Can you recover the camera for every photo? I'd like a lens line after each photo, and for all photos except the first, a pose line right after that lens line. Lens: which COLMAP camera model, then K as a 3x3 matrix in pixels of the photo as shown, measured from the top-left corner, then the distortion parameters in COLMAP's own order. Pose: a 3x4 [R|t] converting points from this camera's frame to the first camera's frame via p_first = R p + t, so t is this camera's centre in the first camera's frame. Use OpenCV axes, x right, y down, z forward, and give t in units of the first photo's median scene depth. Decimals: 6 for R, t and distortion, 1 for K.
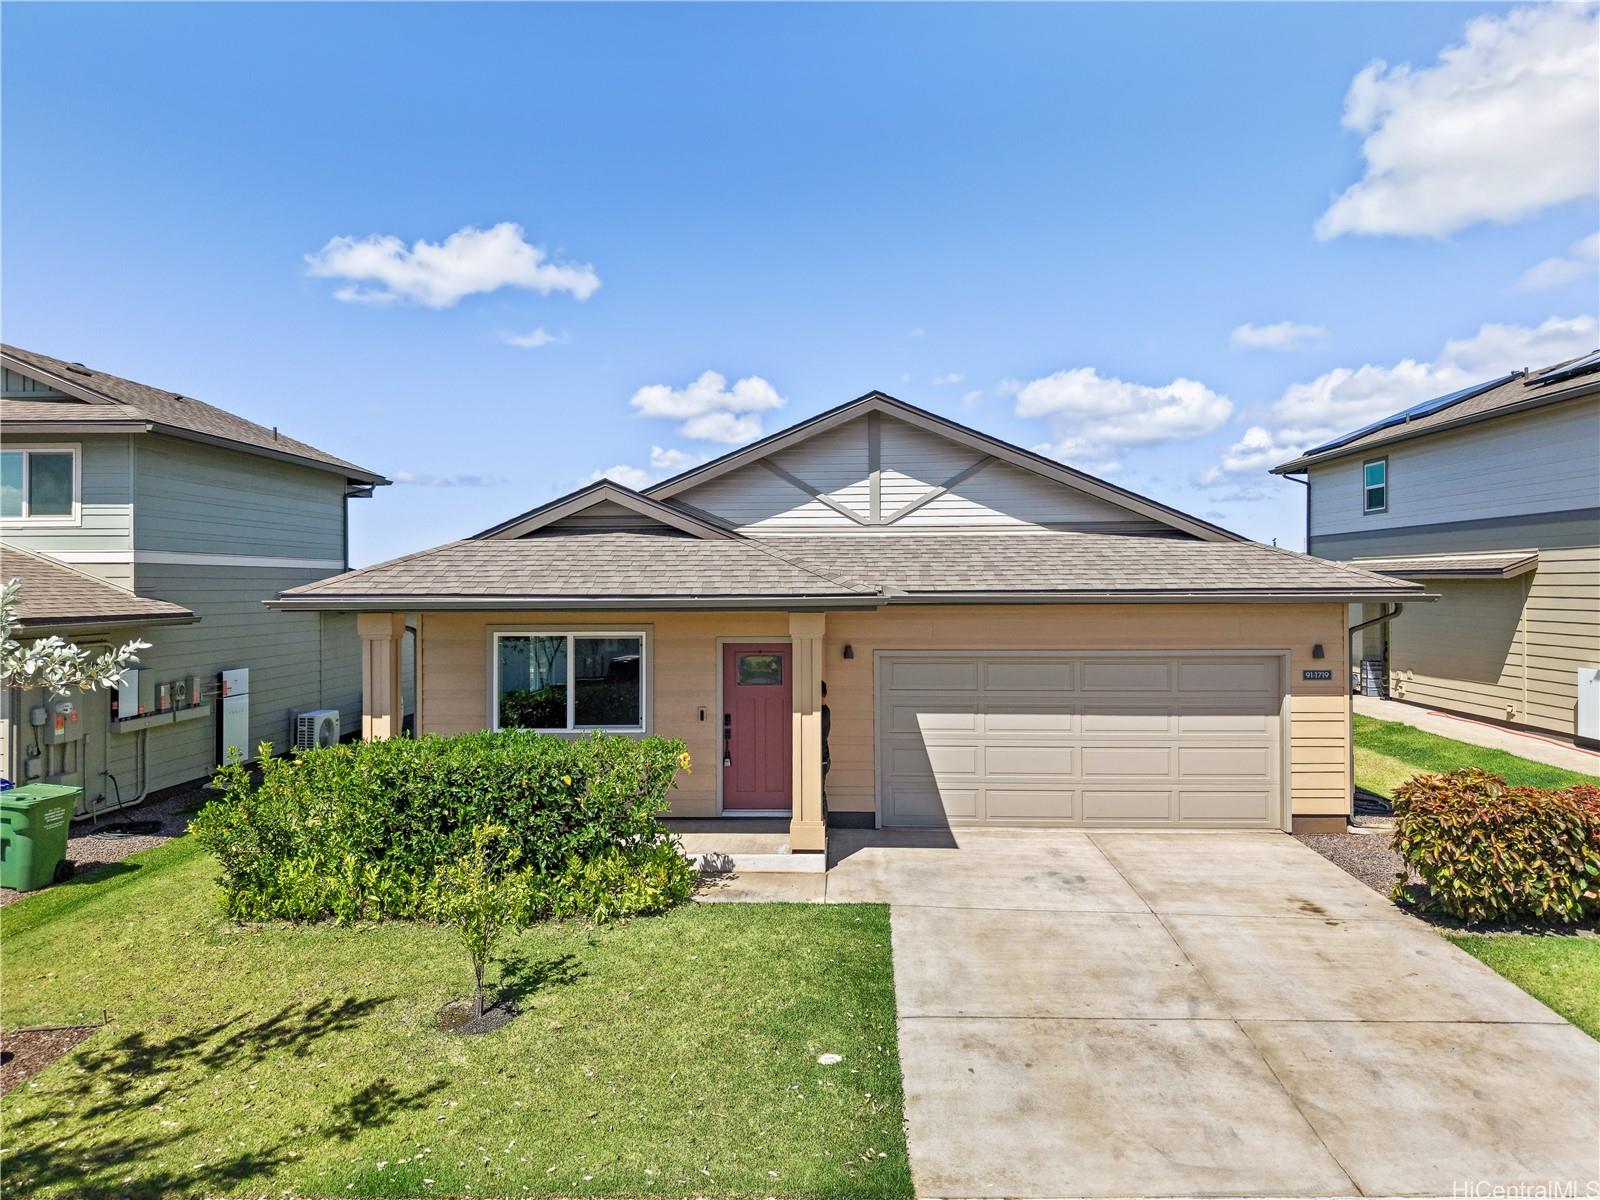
lens RADIAL K [[1086.4, 0, 805.3], [0, 1086.4, 571.9], [0, 0, 1]] dist [0.000214, 0.003058]
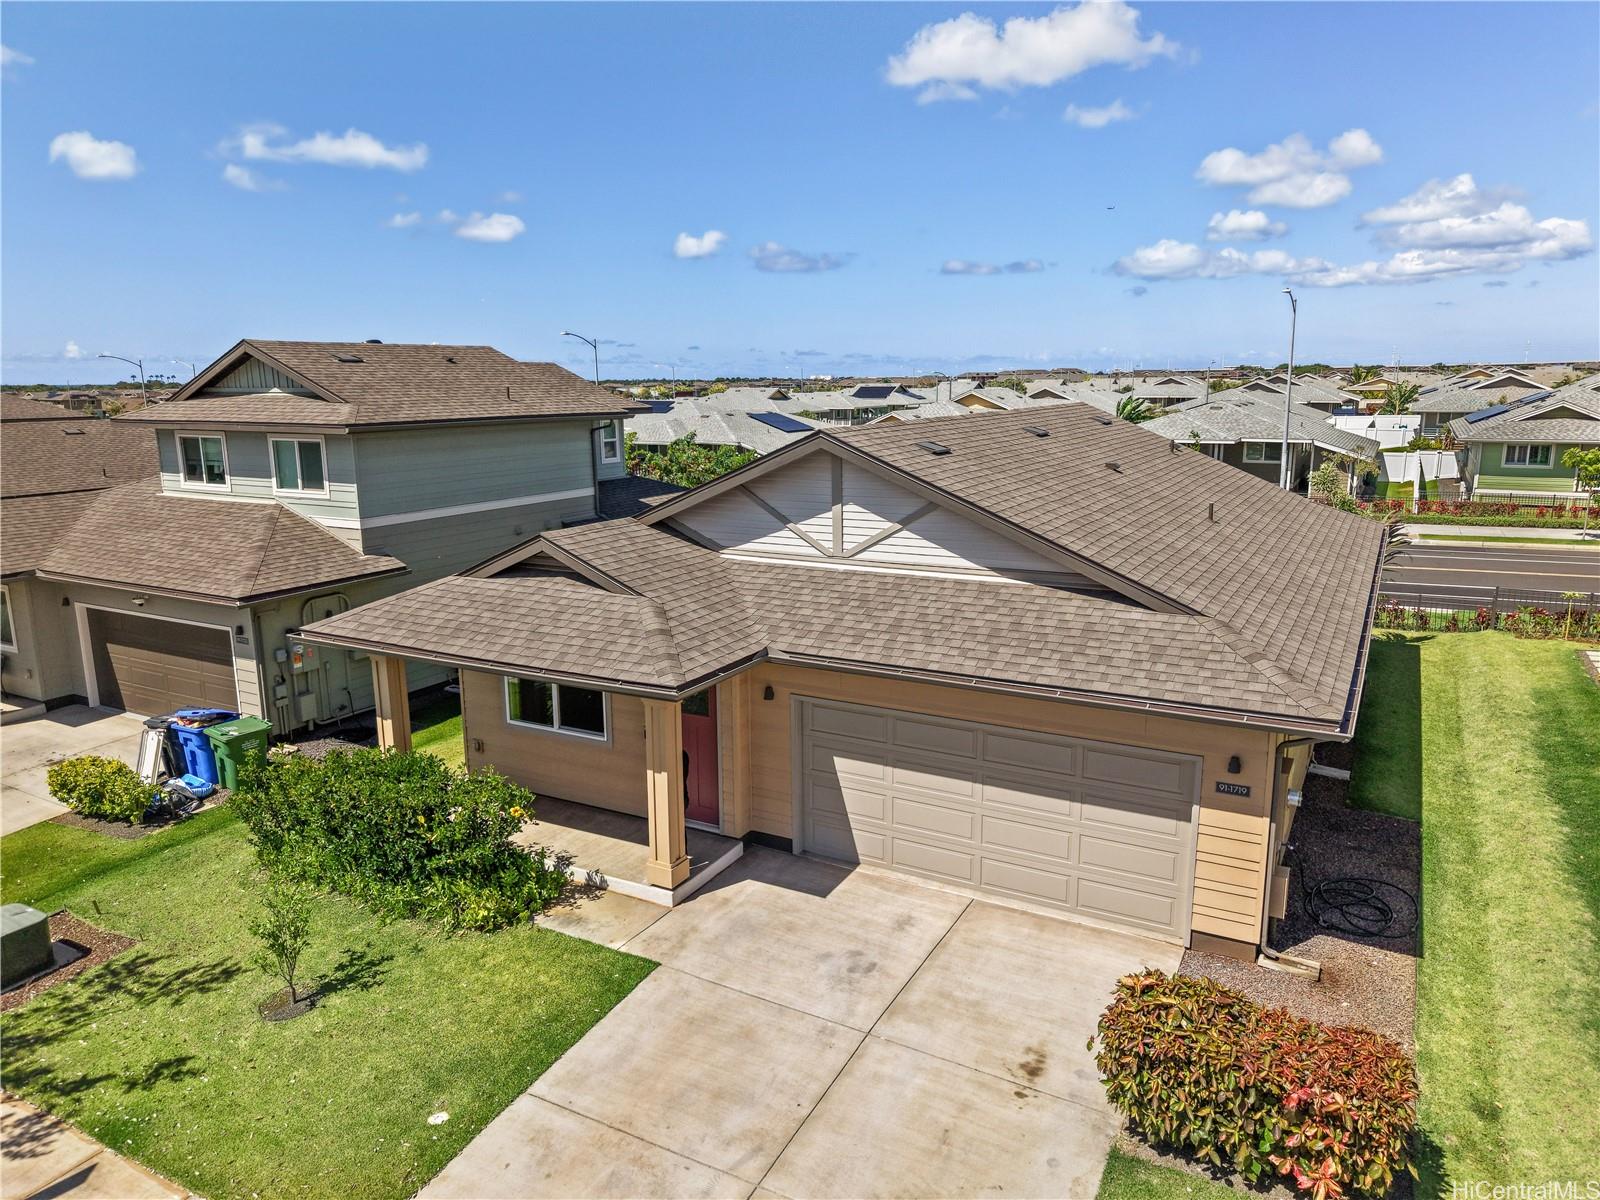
lens RADIAL K [[1083.2, 0, 800.0], [0, 1083.2, 600.0], [0, 0, 1]] dist [0.003722, 0.000874]
pose [[0.892330, 0.086356, -0.443047, 0.491782], [0.009858, 0.977567, 0.210396, -0.220487], [0.451277, -0.192110, 0.871460, 0.108004]]
